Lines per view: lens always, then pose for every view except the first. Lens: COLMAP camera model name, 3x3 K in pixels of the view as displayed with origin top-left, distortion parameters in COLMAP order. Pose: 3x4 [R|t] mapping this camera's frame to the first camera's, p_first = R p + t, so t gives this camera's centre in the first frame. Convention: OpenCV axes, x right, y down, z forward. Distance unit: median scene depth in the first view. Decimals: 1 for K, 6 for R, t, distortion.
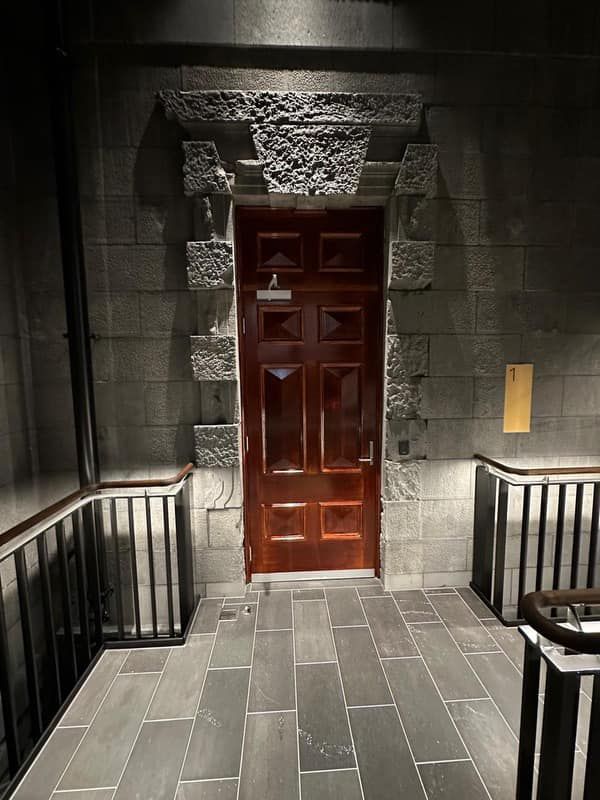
lens RADIAL K [[320.3, 0, 300.1], [0, 320.3, 399.2], [0, 0, 1]] dist [-0.002552, 0.000253]
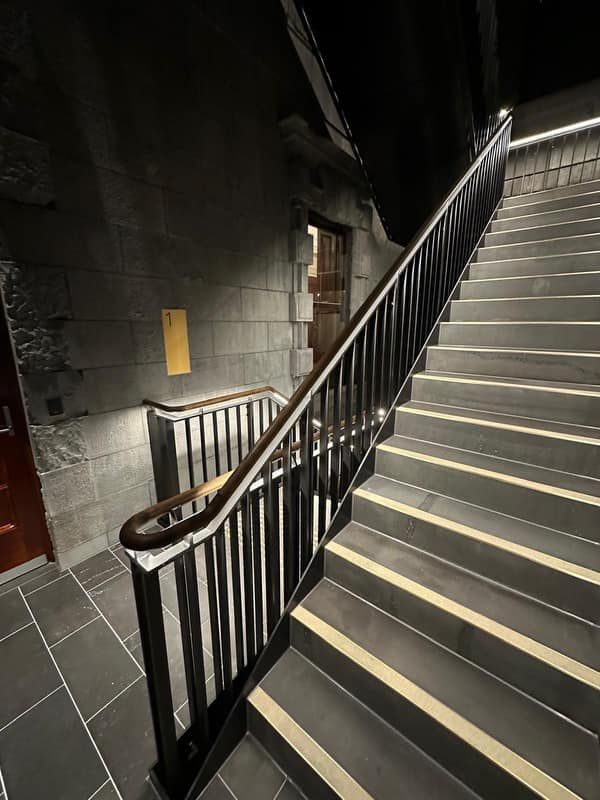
lens RADIAL K [[320.3, 0, 299.0], [0, 320.3, 399.9], [0, 0, 1]] dist [-0.002552, 0.000253]
pose [[0.666899, -0.164605, 0.726740, 0.143996], [0.060839, 0.984068, 0.167060, 0.033772], [-0.742660, -0.067198, 0.666288, -0.031335]]
